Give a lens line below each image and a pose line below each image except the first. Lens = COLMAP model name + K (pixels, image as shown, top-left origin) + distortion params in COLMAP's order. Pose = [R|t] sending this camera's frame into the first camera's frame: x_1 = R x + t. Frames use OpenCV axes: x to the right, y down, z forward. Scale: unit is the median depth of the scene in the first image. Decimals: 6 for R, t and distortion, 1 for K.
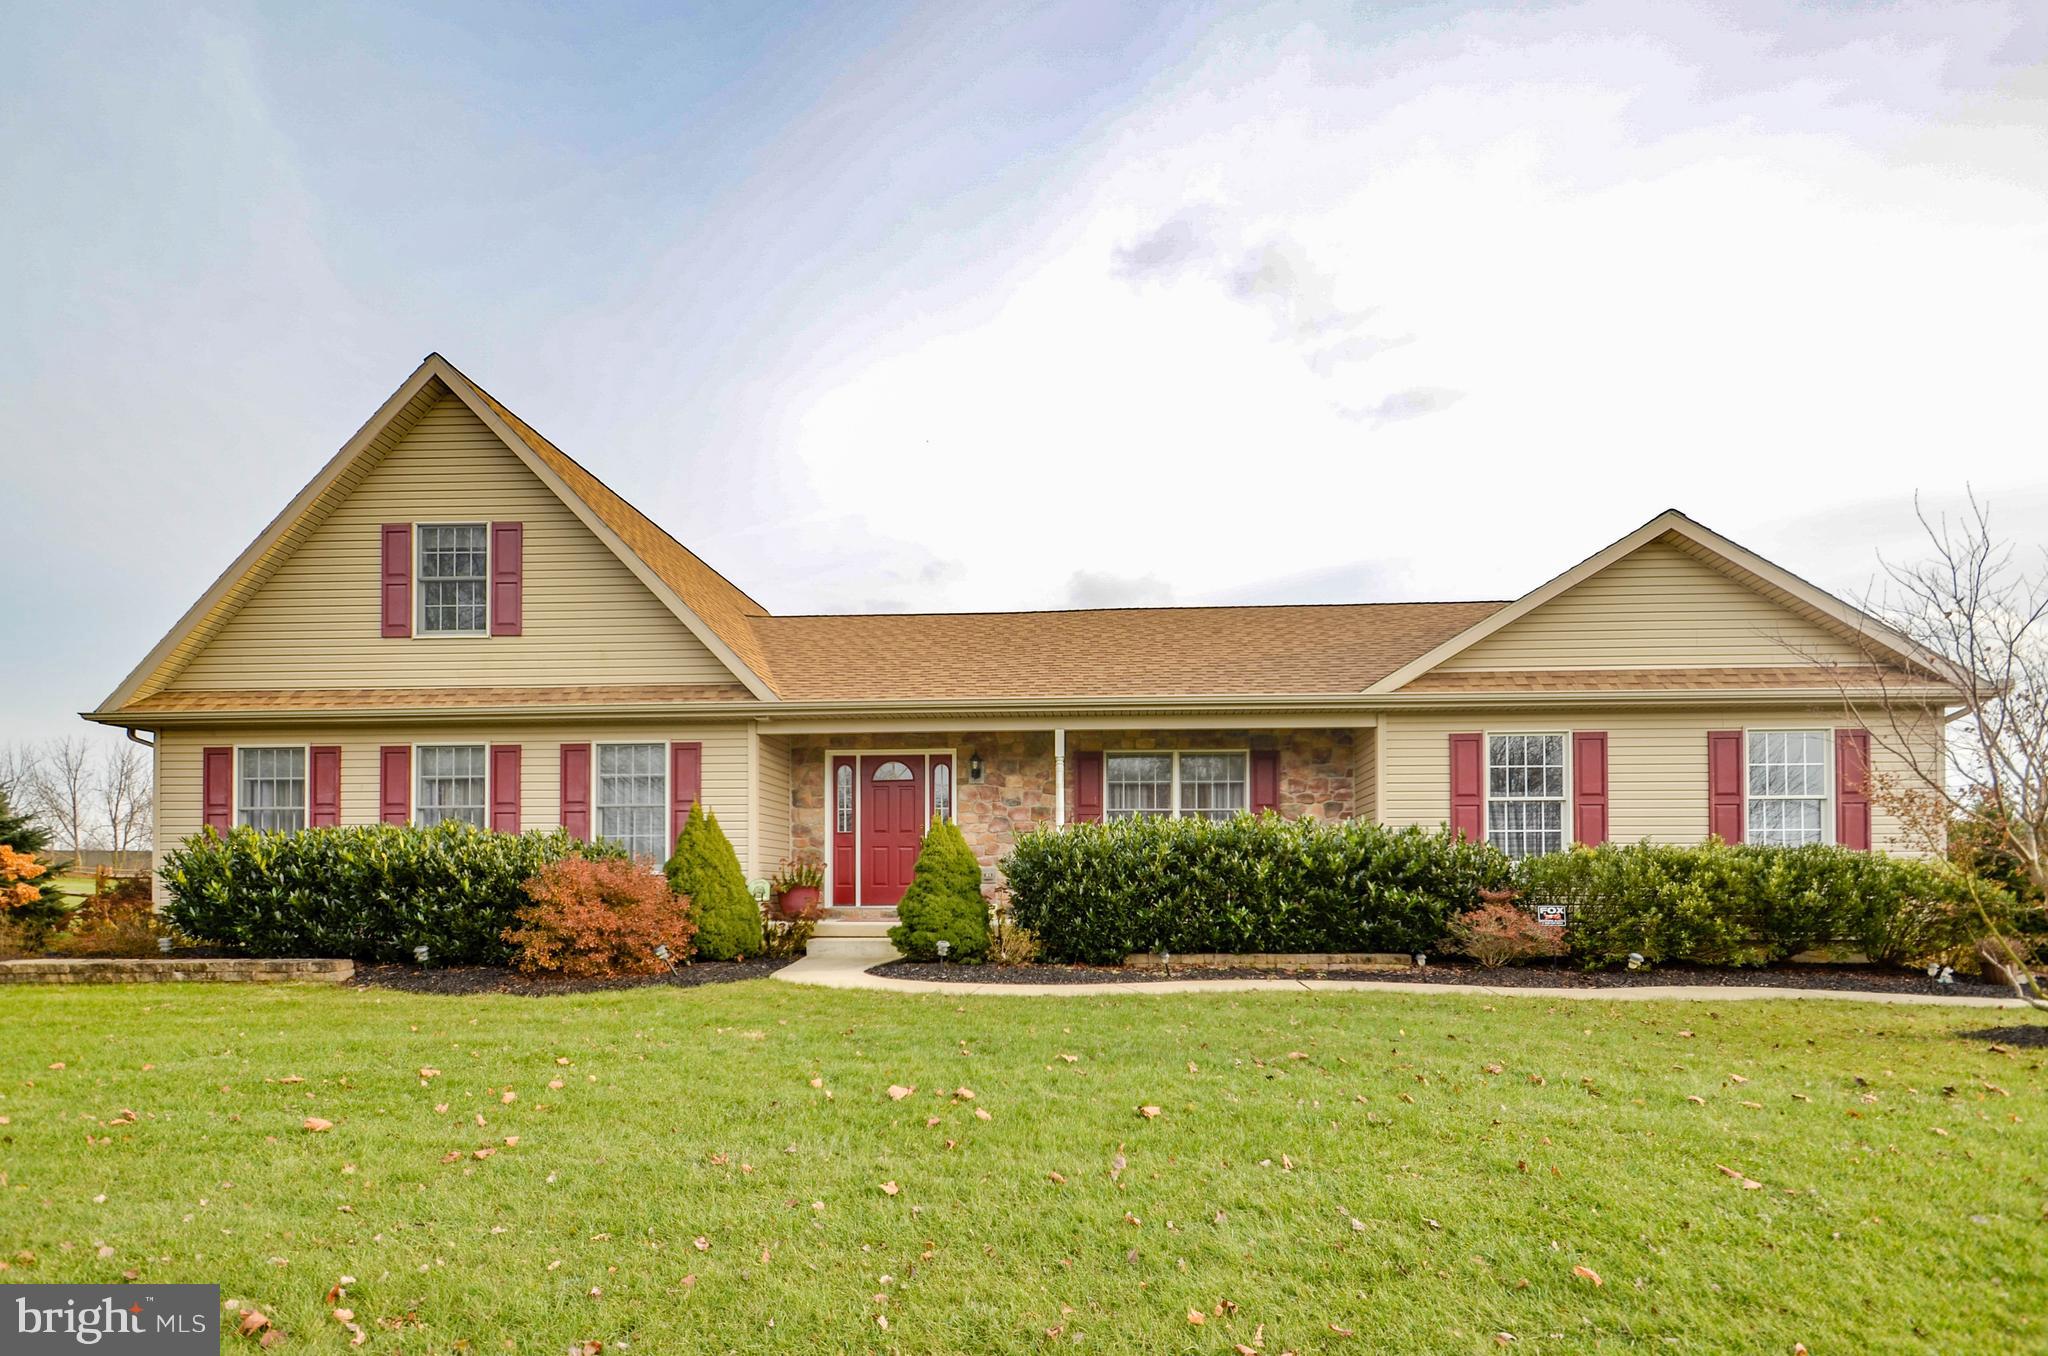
lens RADIAL K [[946.3, 0, 1041.4], [0, 946.3, 736.4], [0, 0, 1]] dist [0.002669, -0.006309]
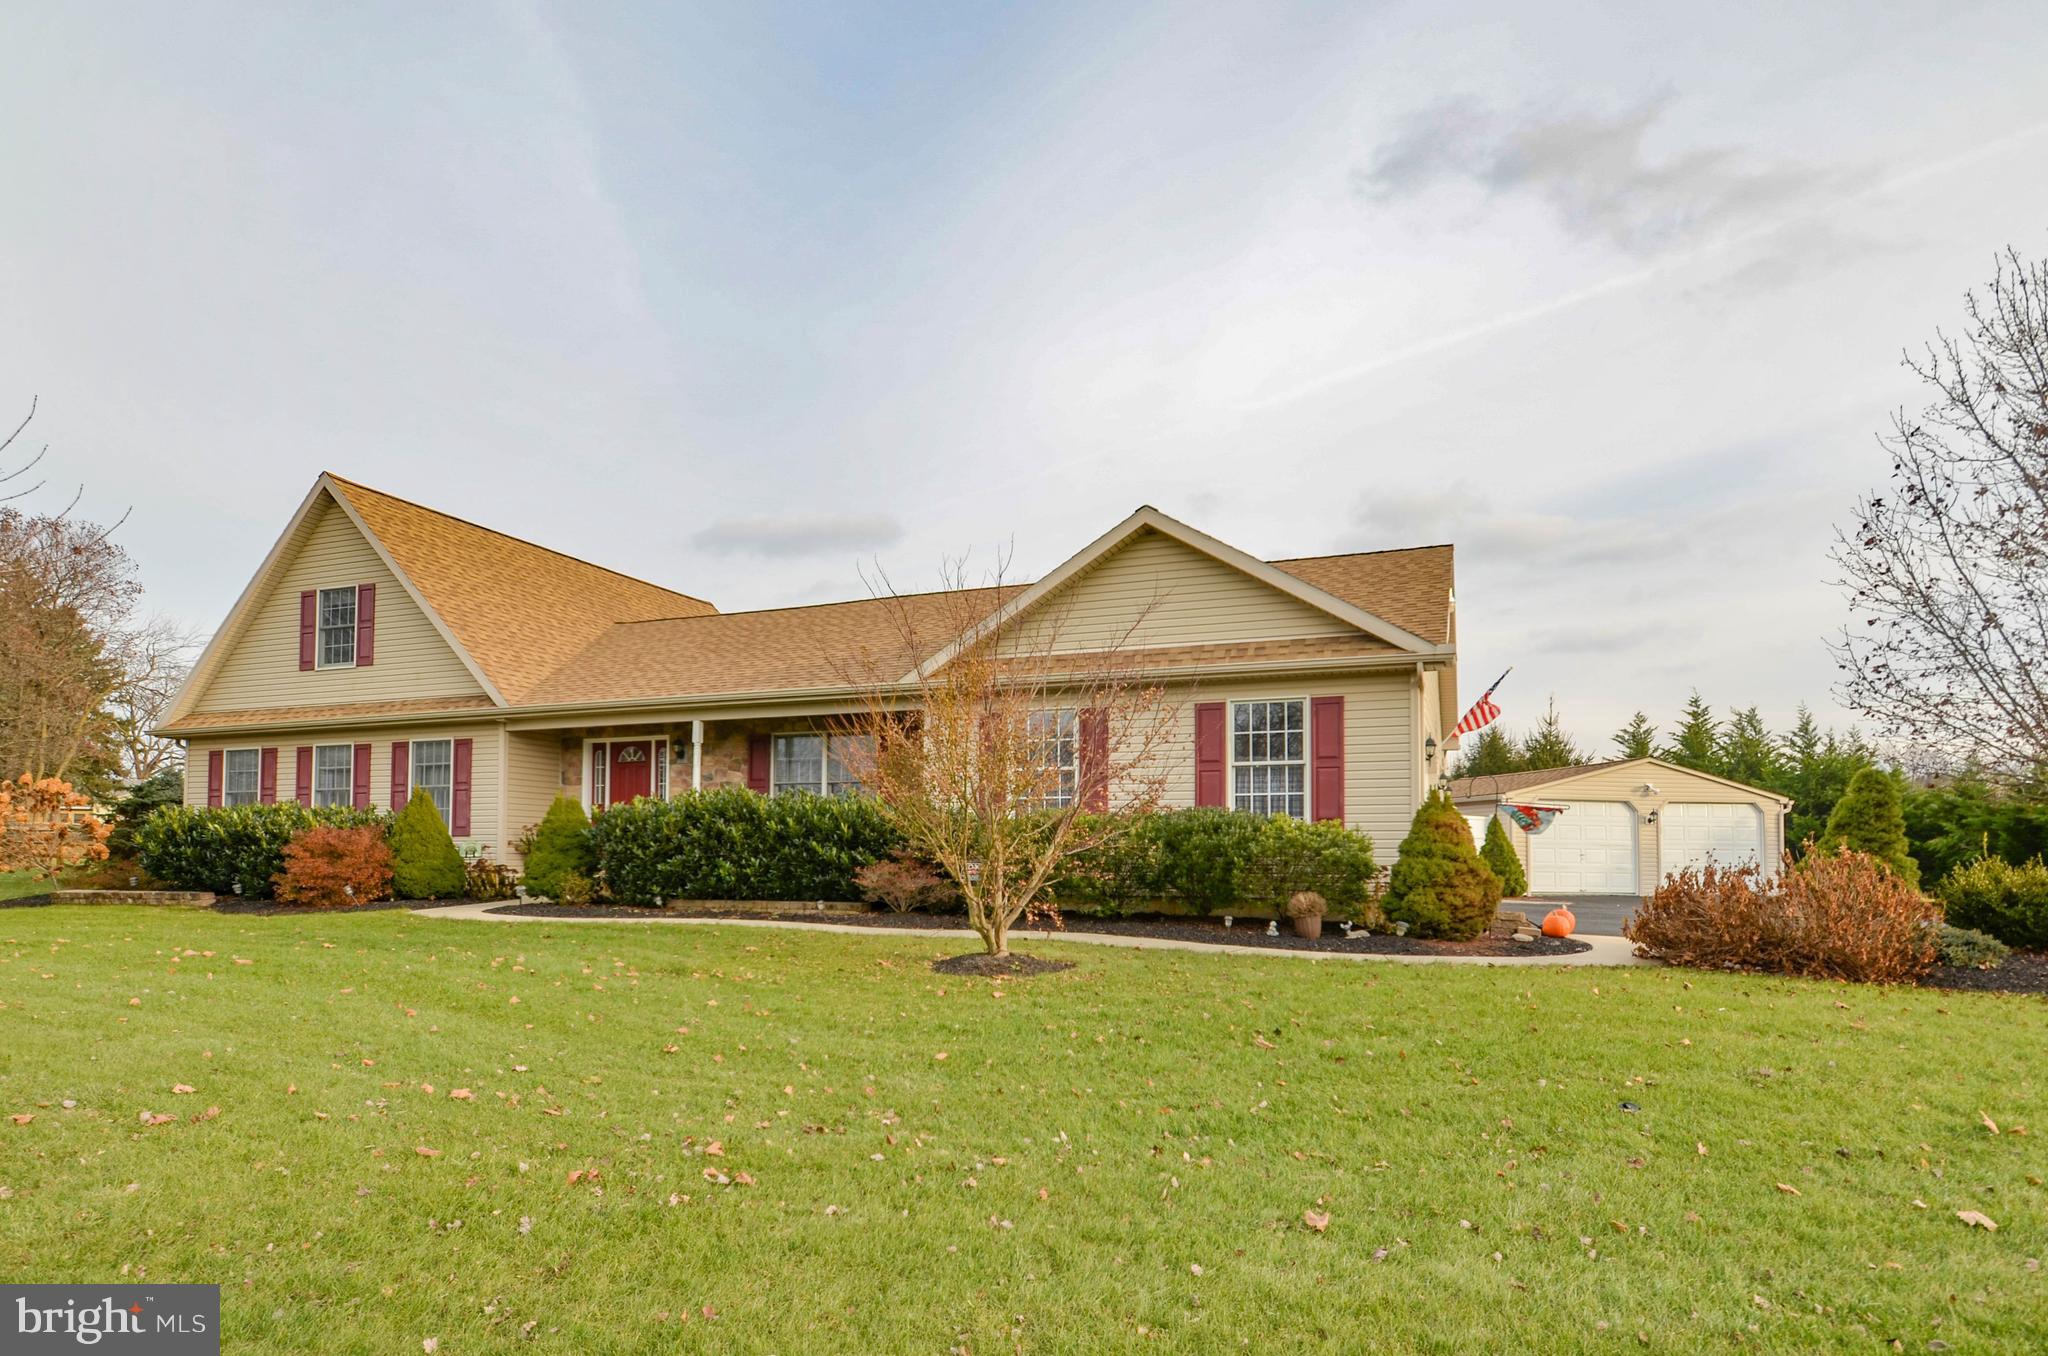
lens RADIAL K [[931.3, 0, 1021.2], [0, 931.3, 686.3], [0, 0, 1]] dist [-0.019740, -0.001436]
pose [[0.968708, -0.042550, -0.244529, 0.727818], [0.038381, 0.999026, -0.021792, -0.009475], [0.245218, 0.011724, 0.969397, -0.083733]]
